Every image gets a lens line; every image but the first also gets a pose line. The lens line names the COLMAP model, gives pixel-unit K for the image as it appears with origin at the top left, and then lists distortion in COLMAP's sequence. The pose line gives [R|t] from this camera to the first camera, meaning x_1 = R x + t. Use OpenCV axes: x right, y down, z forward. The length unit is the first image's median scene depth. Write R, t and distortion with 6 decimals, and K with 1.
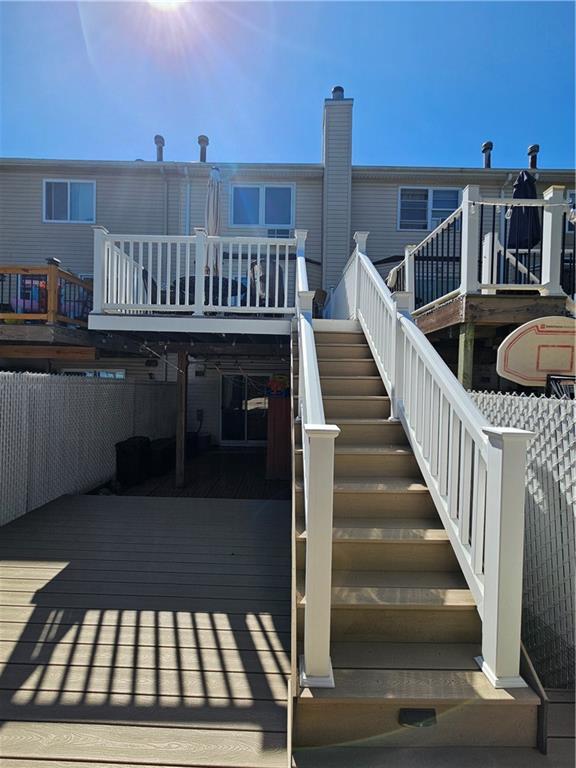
lens RADIAL K [[317.6, 0, 288.0], [0, 317.6, 384.0], [0, 0, 1]] dist [-0.000997, 0.000496]
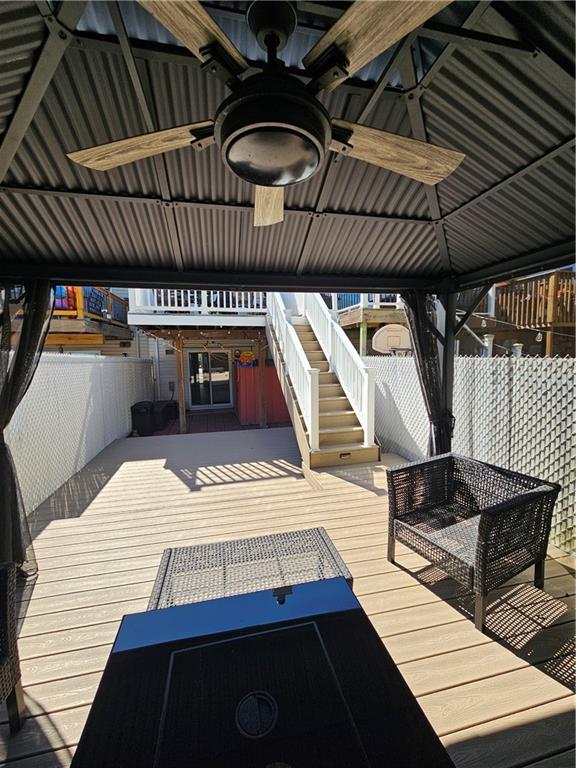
lens RADIAL K [[317.6, 0, 288.0], [0, 317.6, 384.0], [0, 0, 1]] dist [-0.000997, 0.000496]
pose [[0.971471, -0.057350, 0.230120, -0.435822], [0.038122, 0.995465, 0.087155, 0.001521], [-0.234075, -0.075896, 0.969252, -0.981528]]
